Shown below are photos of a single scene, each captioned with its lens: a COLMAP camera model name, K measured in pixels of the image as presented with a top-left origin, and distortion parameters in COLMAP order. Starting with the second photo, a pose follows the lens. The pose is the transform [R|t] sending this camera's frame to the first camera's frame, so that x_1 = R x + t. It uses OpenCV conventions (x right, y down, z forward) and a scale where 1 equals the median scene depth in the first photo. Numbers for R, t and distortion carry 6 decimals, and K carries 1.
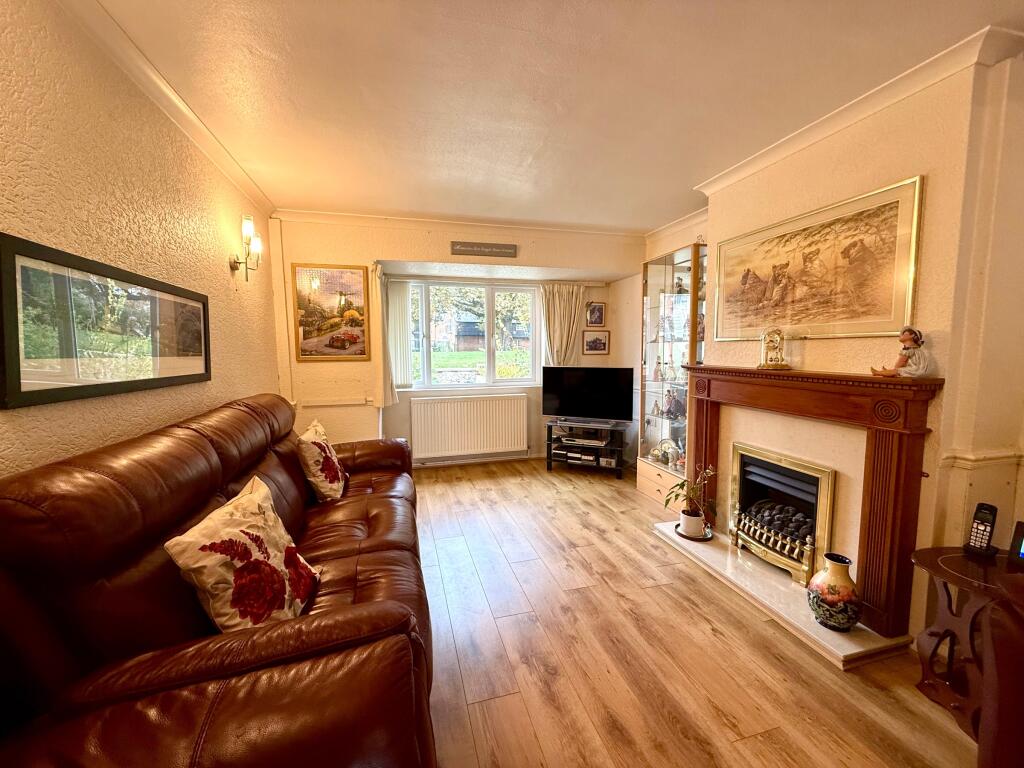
lens RADIAL K [[412.4, 0, 511.9], [0, 412.4, 383.8], [0, 0, 1]] dist [0.000719, -0.000071]
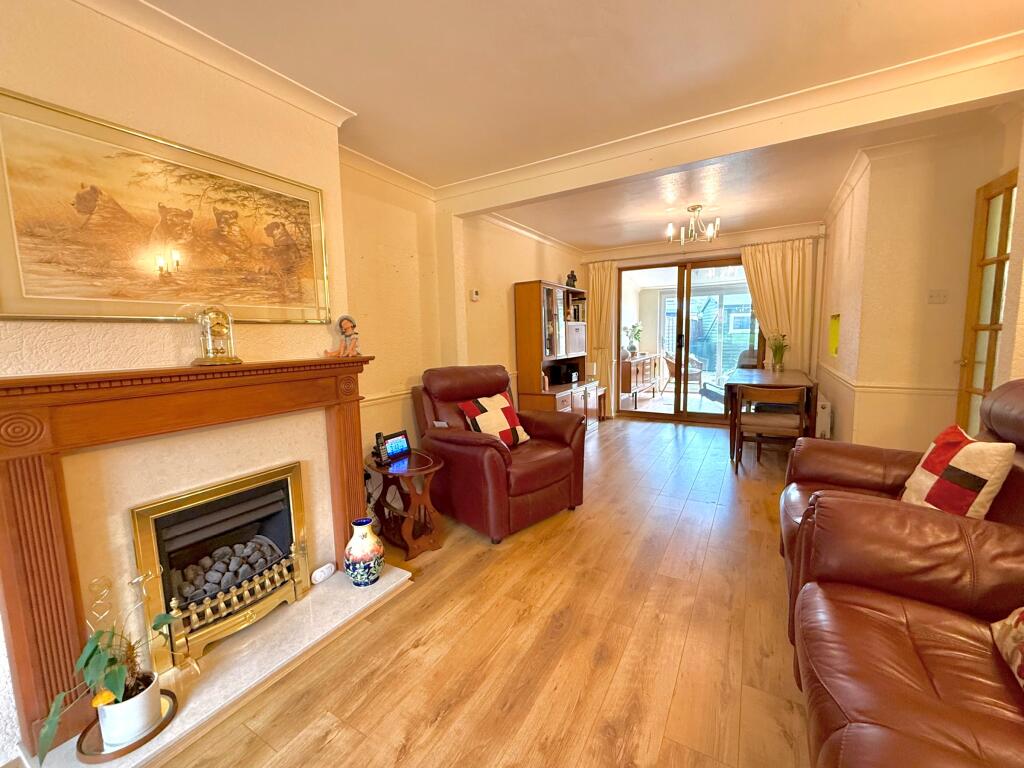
lens RADIAL K [[412.4, 0, 514.3], [0, 412.4, 381.2], [0, 0, 1]] dist [0.000719, -0.000071]
pose [[-0.694155, -0.057576, 0.717519, -0.253743], [0.089311, 0.982205, 0.165218, -0.090831], [-0.714263, 0.178770, -0.676660, 1.292191]]
